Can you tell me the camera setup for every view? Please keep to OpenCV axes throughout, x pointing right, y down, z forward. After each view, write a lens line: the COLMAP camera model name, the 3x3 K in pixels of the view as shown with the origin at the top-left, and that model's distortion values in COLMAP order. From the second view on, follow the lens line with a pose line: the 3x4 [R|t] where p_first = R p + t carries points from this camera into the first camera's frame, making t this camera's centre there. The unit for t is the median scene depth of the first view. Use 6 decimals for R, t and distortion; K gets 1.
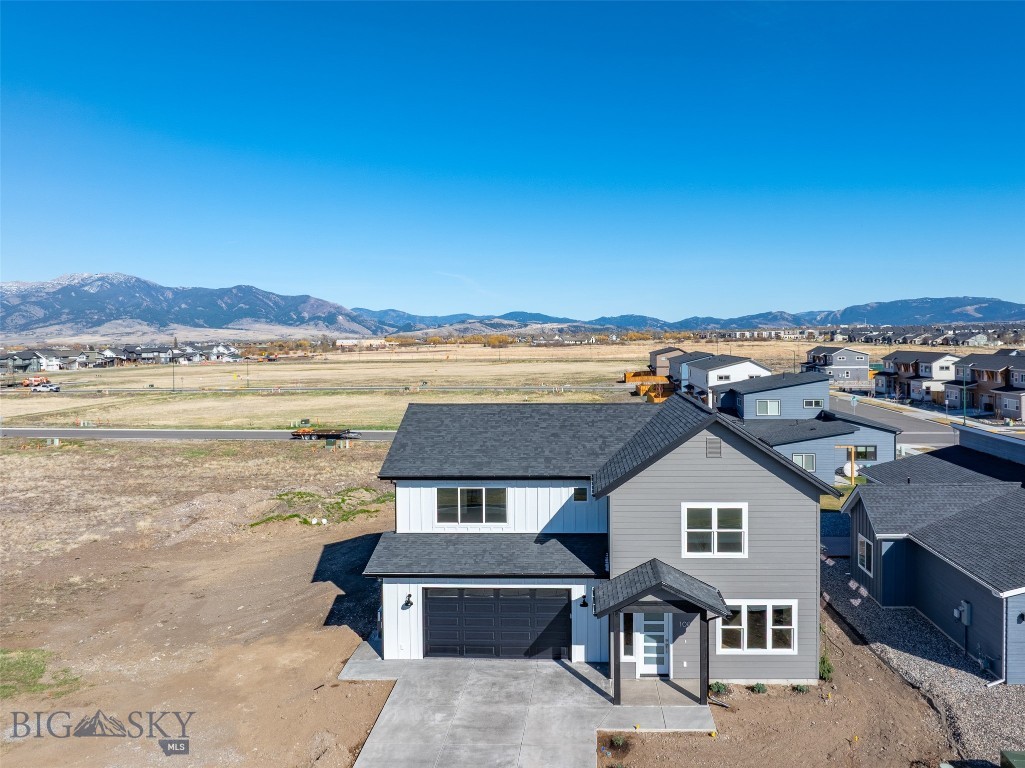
lens RADIAL K [[791.6, 0, 543.1], [0, 791.6, 348.2], [0, 0, 1]] dist [-0.038891, -0.000666]
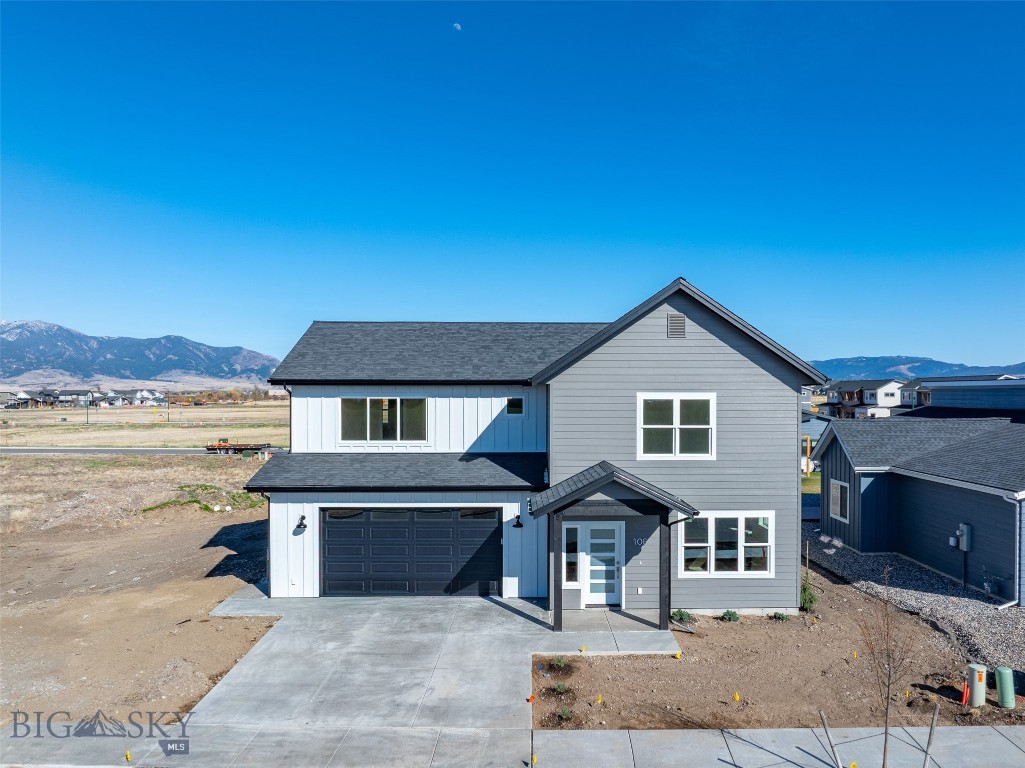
lens RADIAL K [[800.6, 0, 535.7], [0, 800.6, 398.2], [0, 0, 1]] dist [-0.044512, -0.000845]
pose [[0.997780, 0.009087, 0.065975, 0.014170], [-0.008600, 0.999934, -0.007669, 0.195708], [-0.066040, 0.007084, 0.997792, 0.164427]]
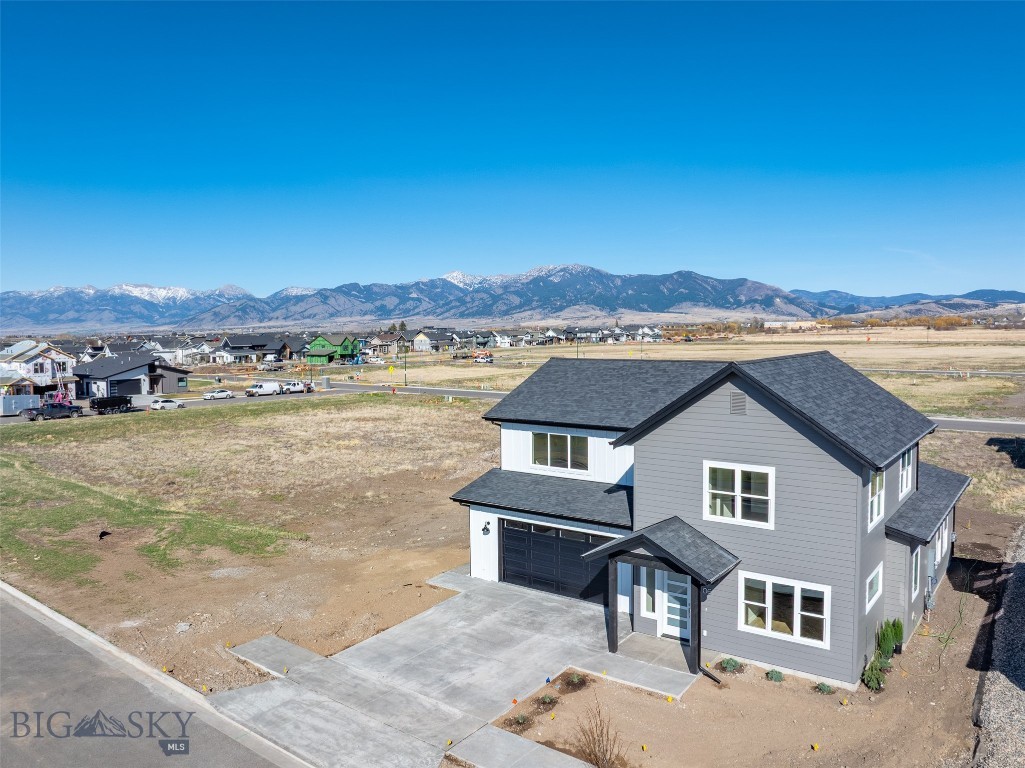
lens RADIAL K [[776.9, 0, 495.2], [0, 776.9, 365.1], [0, 0, 1]] dist [-0.036360, -0.002305]
pose [[0.824175, 0.027433, -0.565670, 0.455639], [-0.002557, 0.998996, 0.044721, 0.040494], [0.566329, -0.035412, 0.823418, 0.106082]]
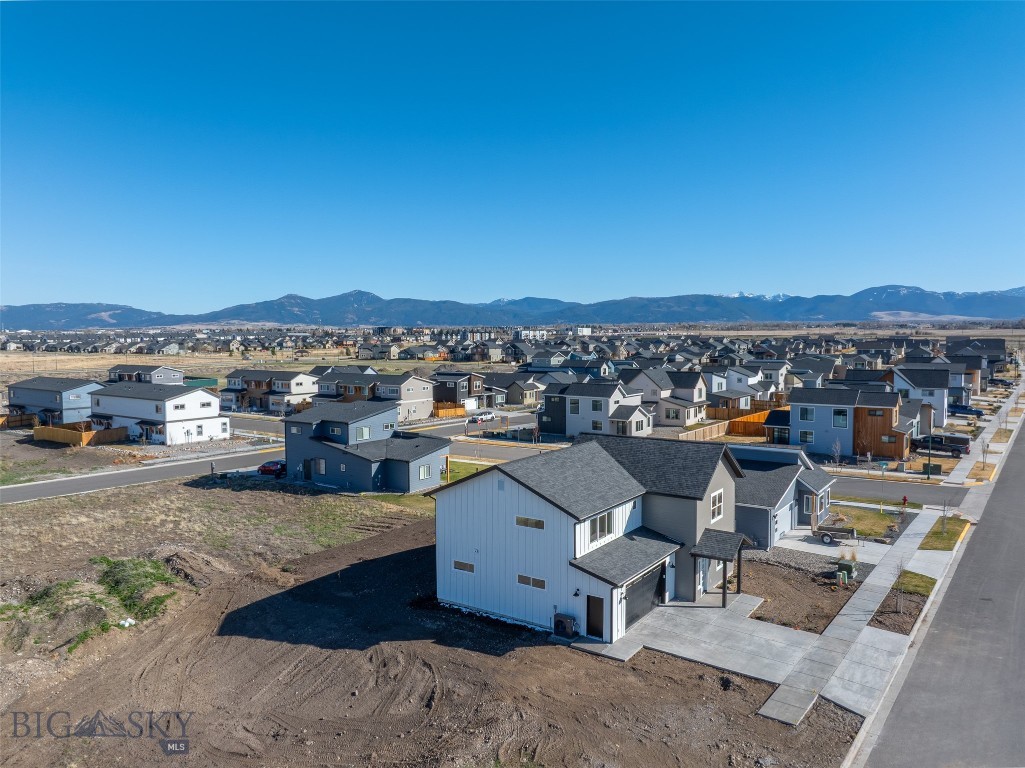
lens RADIAL K [[744.4, 0, 519.9], [0, 744.4, 384.8], [0, 0, 1]] dist [-0.027798, -0.000879]
pose [[0.522818, -0.050937, 0.850921, -1.416996], [0.012197, 0.998558, 0.052280, -0.144667], [-0.852357, -0.016954, 0.522685, 0.451105]]
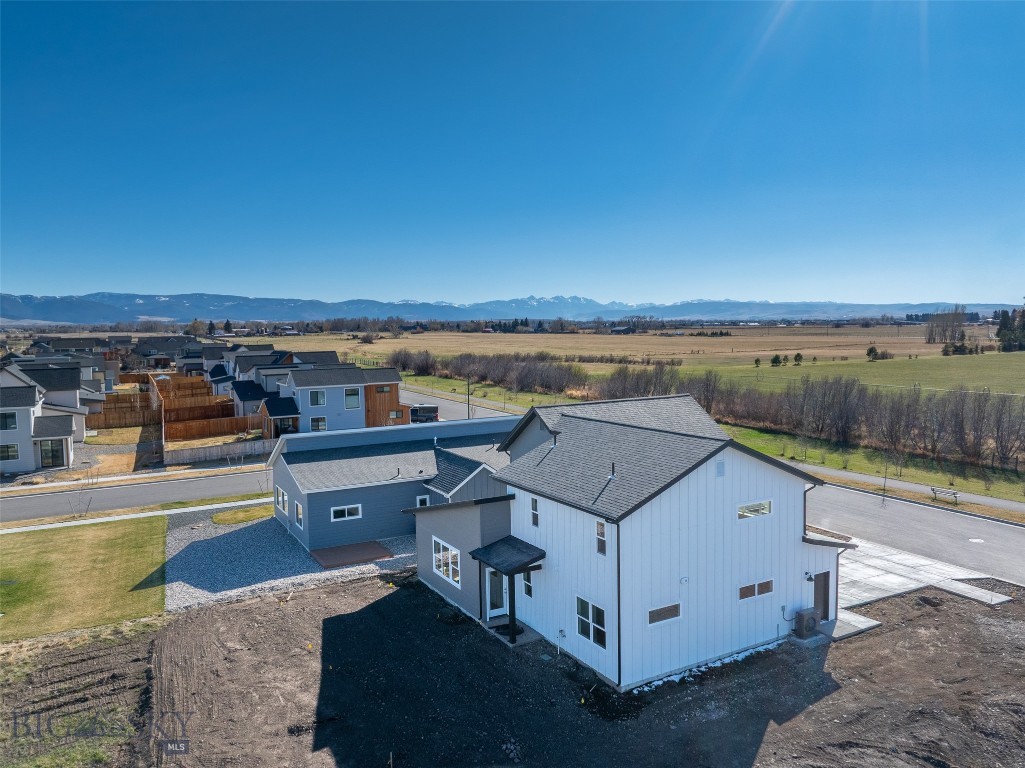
lens RADIAL K [[744.4, 0, 519.9], [0, 744.4, 384.8], [0, 0, 1]] dist [-0.027798, -0.000879]
pose [[-0.542920, -0.043953, 0.838633, -0.896953], [0.032370, 0.996792, 0.073198, -0.071726], [-0.839160, 0.066888, -0.539756, 2.021214]]
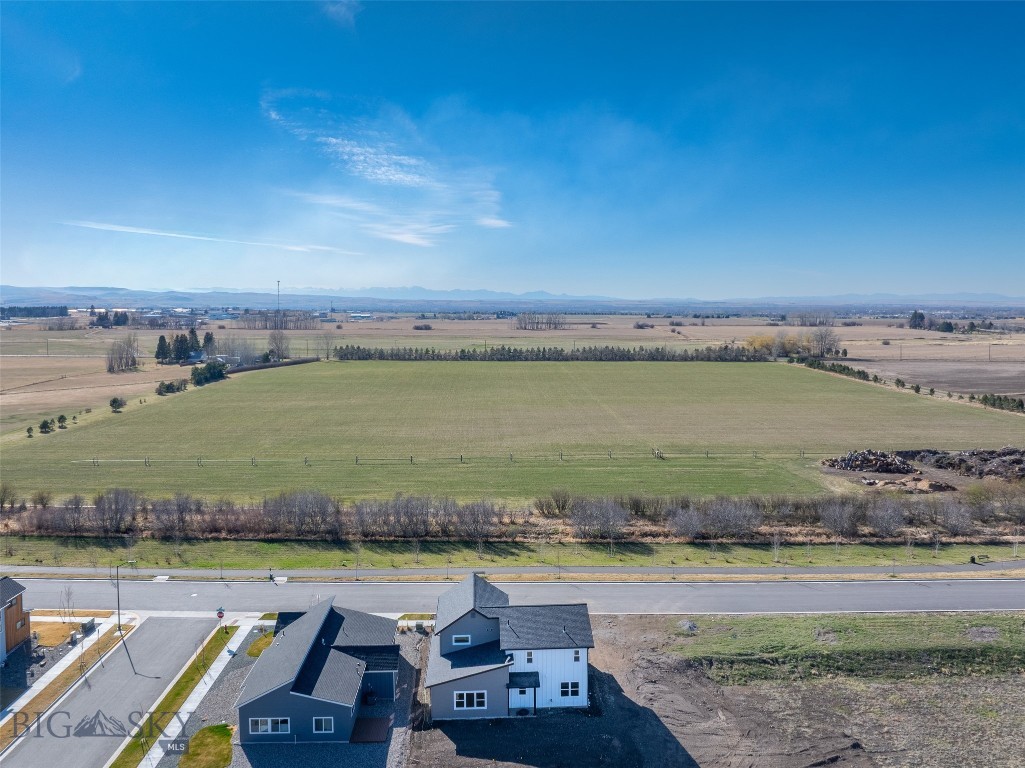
lens RADIAL K [[794.8, 0, 495.6], [0, 794.8, 350.5], [0, 0, 1]] dist [-0.038123, -0.000769]
pose [[-0.994991, 0.019900, -0.097961, 0.396212], [0.011849, 0.996555, 0.082084, -1.107889], [0.099257, 0.080513, -0.991799, 4.078421]]
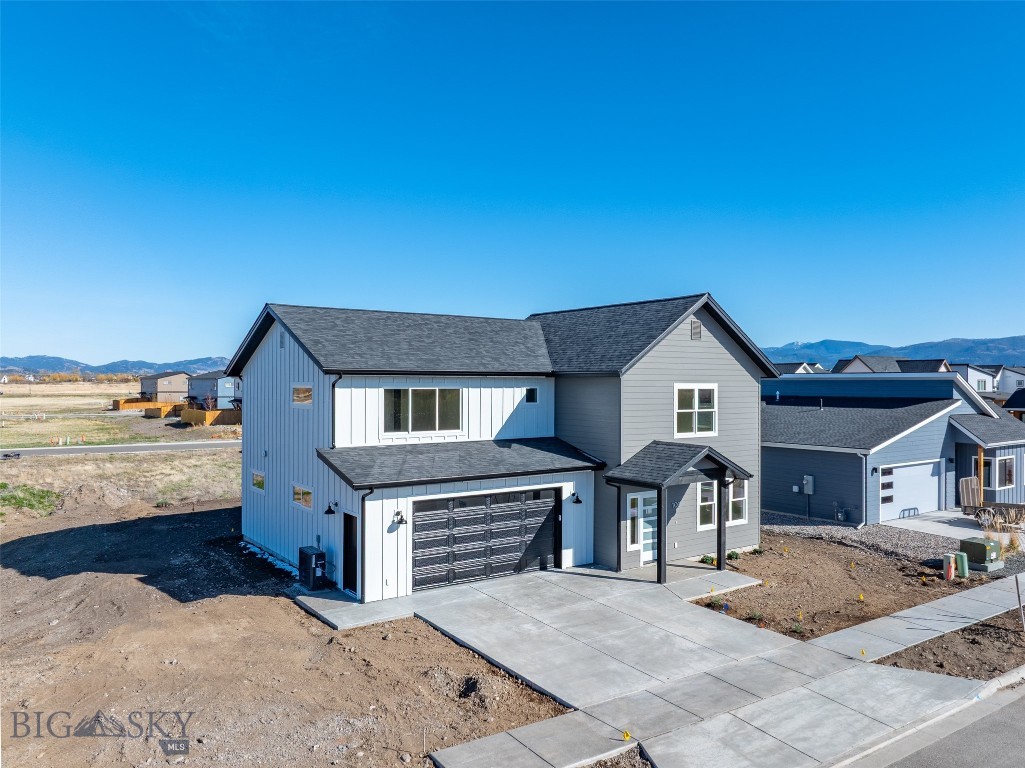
lens RADIAL K [[787.8, 0, 548.4], [0, 787.8, 383.5], [0, 0, 1]] dist [-0.035510, -0.000823]
pose [[0.771837, 0.009911, 0.635743, -0.550363], [-0.000508, 0.999888, -0.014971, 0.197803], [-0.635820, 0.011232, 0.771756, 0.305743]]
